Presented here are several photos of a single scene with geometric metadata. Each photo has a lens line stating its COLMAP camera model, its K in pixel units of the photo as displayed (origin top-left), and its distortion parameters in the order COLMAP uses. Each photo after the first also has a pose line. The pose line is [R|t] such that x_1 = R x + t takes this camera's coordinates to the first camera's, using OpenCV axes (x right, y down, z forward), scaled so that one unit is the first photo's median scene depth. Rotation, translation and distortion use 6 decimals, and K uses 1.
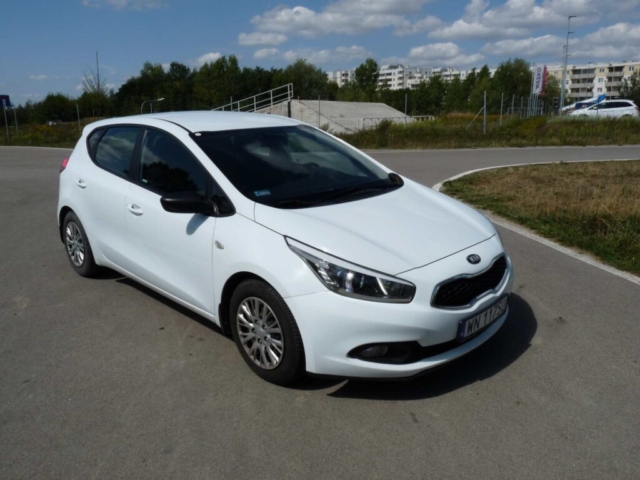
lens RADIAL K [[517.5, 0, 319.0], [0, 517.5, 240.2], [0, 0, 1]] dist [-0.011245, -0.012485]
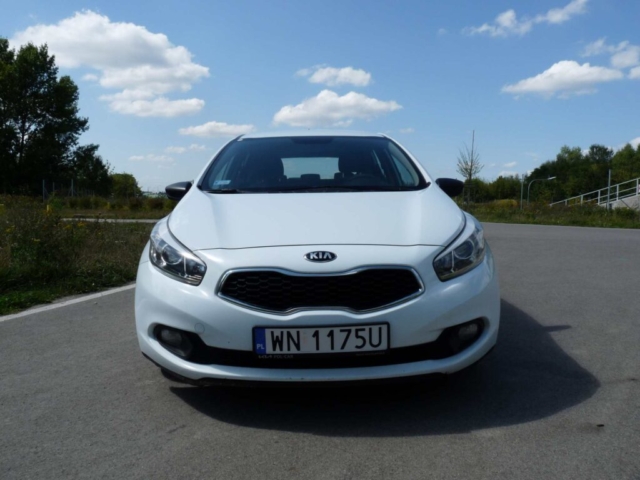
lens RADIAL K [[517.5, 0, 315.7], [0, 517.5, 229.8], [0, 0, 1]] dist [-0.011245, -0.012485]
pose [[0.714781, 0.059572, -0.696806, 0.785107], [-0.184167, 0.977231, -0.105371, 0.075594], [0.674663, 0.203646, 0.709477, 0.456039]]
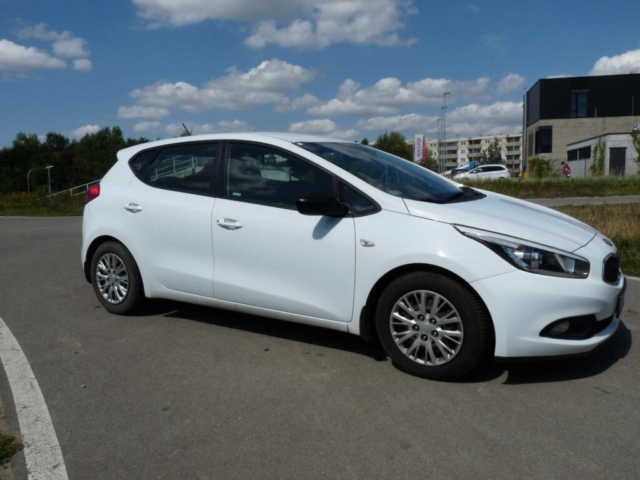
lens RADIAL K [[517.5, 0, 325.3], [0, 517.5, 245.3], [0, 0, 1]] dist [-0.011245, -0.012485]
pose [[0.973138, -0.038731, 0.226942, -0.504944], [0.066626, 0.990944, -0.116578, 0.125560], [-0.220372, 0.128566, 0.966906, 0.088484]]
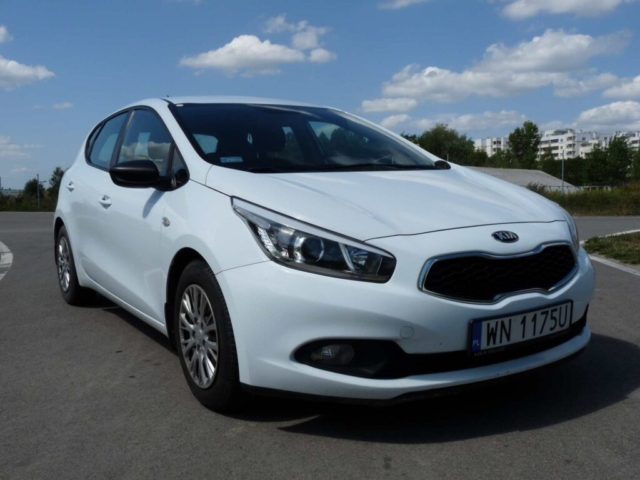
lens RADIAL K [[644.4, 0, 315.8], [0, 644.4, 237.0], [0, 0, 1]] dist [-0.014111, 0.000000]
pose [[0.973509, 0.015598, -0.228115, 0.245169], [-0.054647, 0.984630, -0.165886, 0.182392], [0.222022, 0.173957, 0.959398, 0.149307]]
